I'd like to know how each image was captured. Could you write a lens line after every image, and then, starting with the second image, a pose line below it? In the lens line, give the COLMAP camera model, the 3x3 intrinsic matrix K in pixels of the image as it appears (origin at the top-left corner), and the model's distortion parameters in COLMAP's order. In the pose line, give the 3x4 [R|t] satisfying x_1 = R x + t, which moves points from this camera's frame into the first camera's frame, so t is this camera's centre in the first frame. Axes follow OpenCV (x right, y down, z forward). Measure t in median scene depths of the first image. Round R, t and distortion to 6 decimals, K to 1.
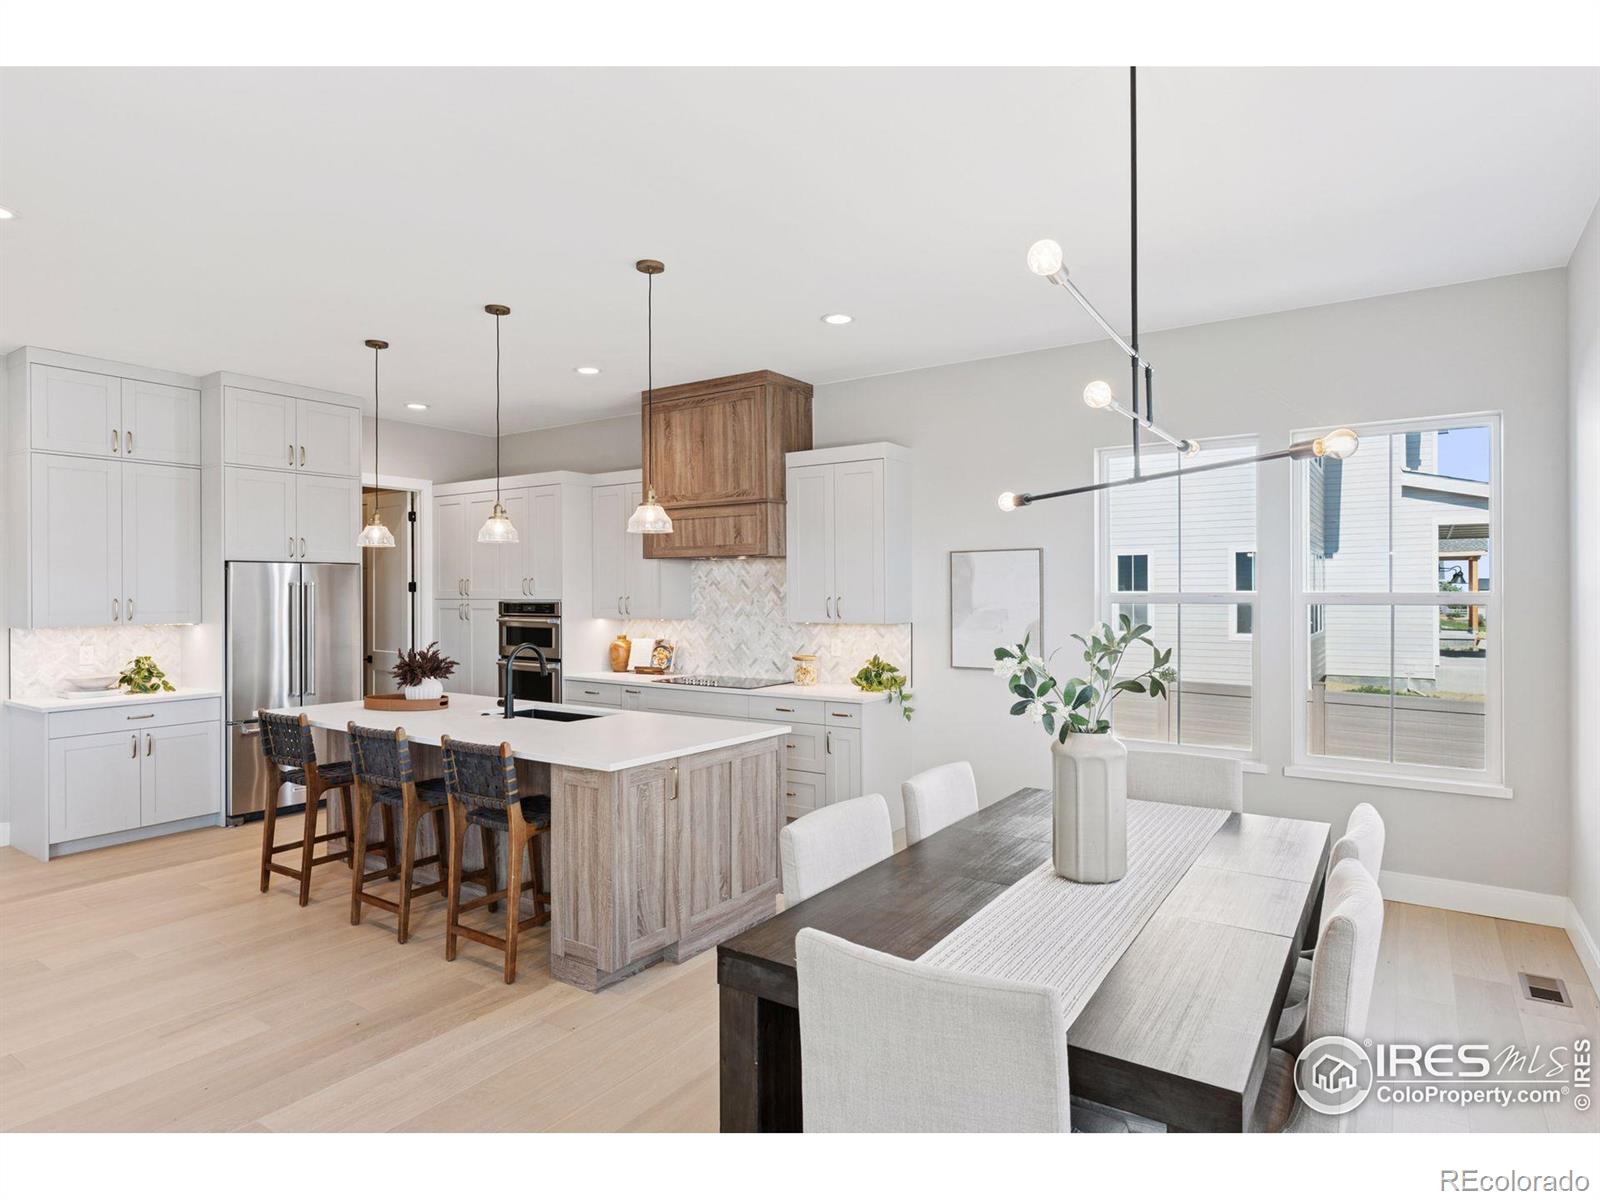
lens RADIAL K [[902.6, 0, 800.7], [0, 902.6, 590.1], [0, 0, 1]] dist [-0.000747, 0.002485]
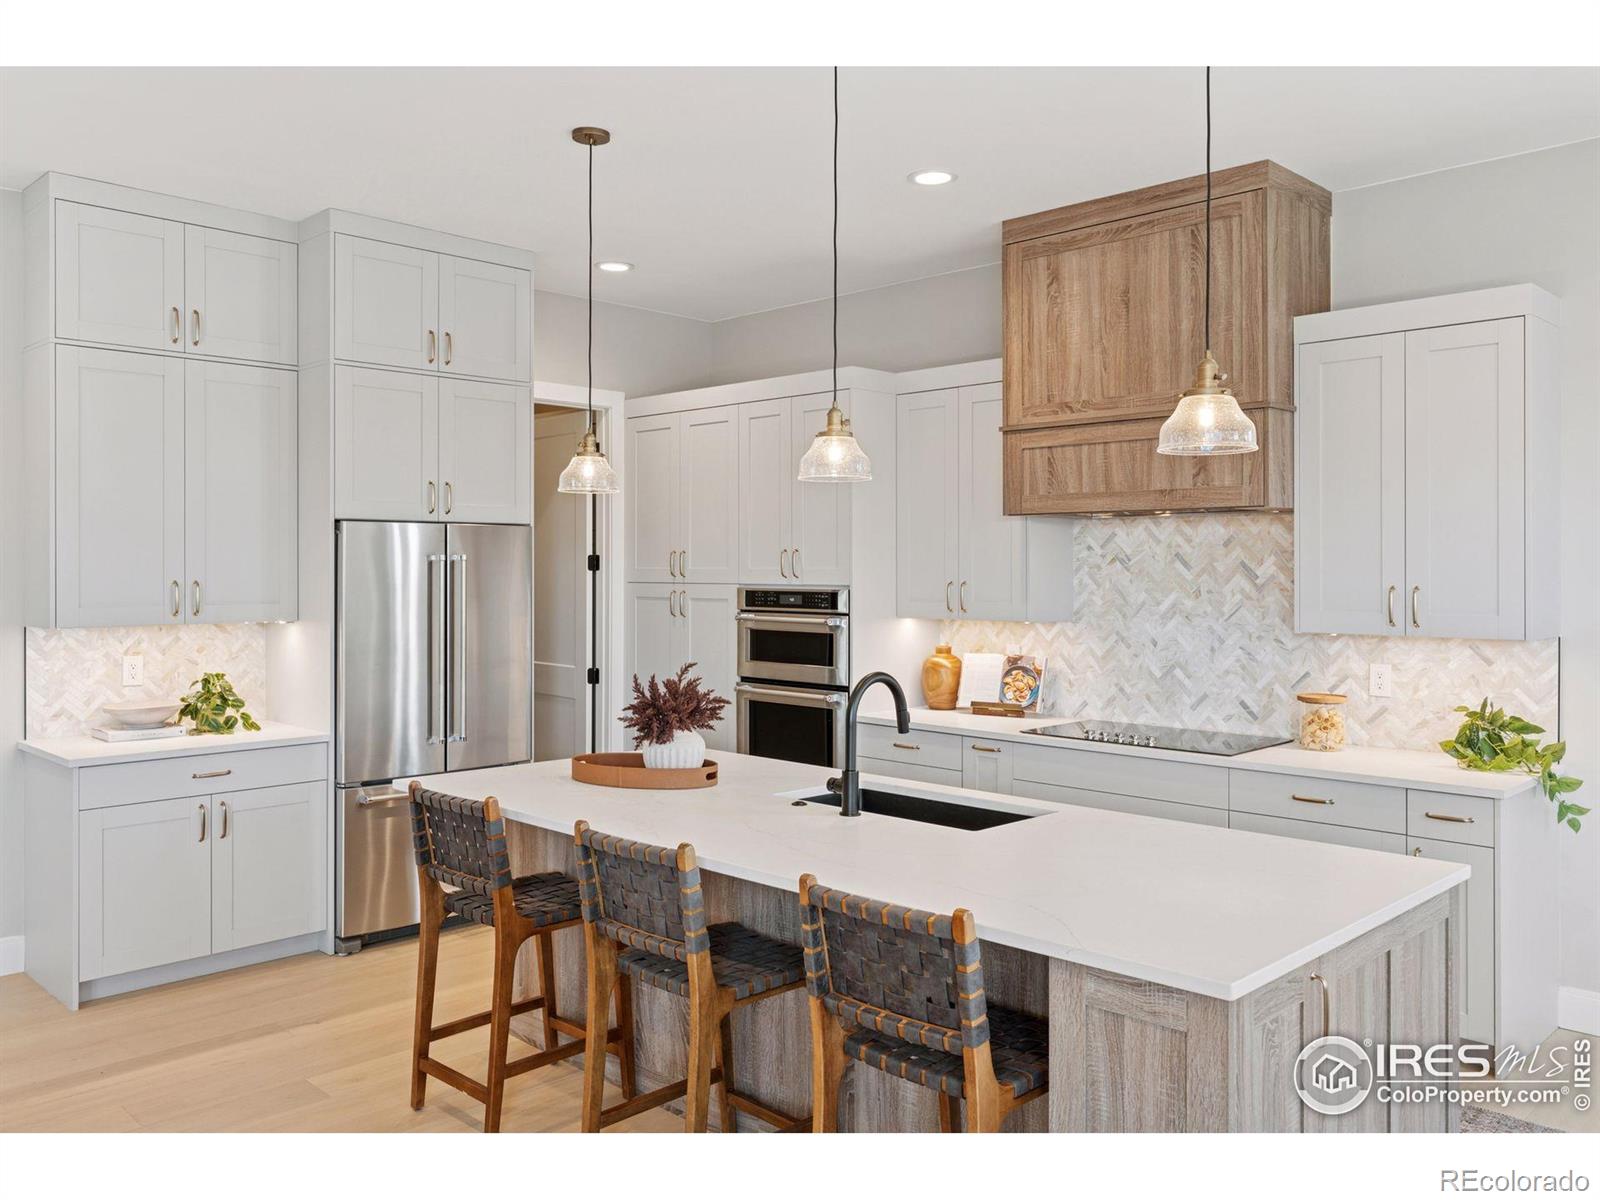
lens RADIAL K [[1267.3, 0, 800.4], [0, 1267.3, 568.8], [0, 0, 1]] dist [0.003190, -0.000263]
pose [[0.983961, 0.005167, -0.178307, -0.174267], [-0.004831, 0.999986, 0.002320, -0.002489], [0.178317, -0.001422, 0.983972, 0.211446]]
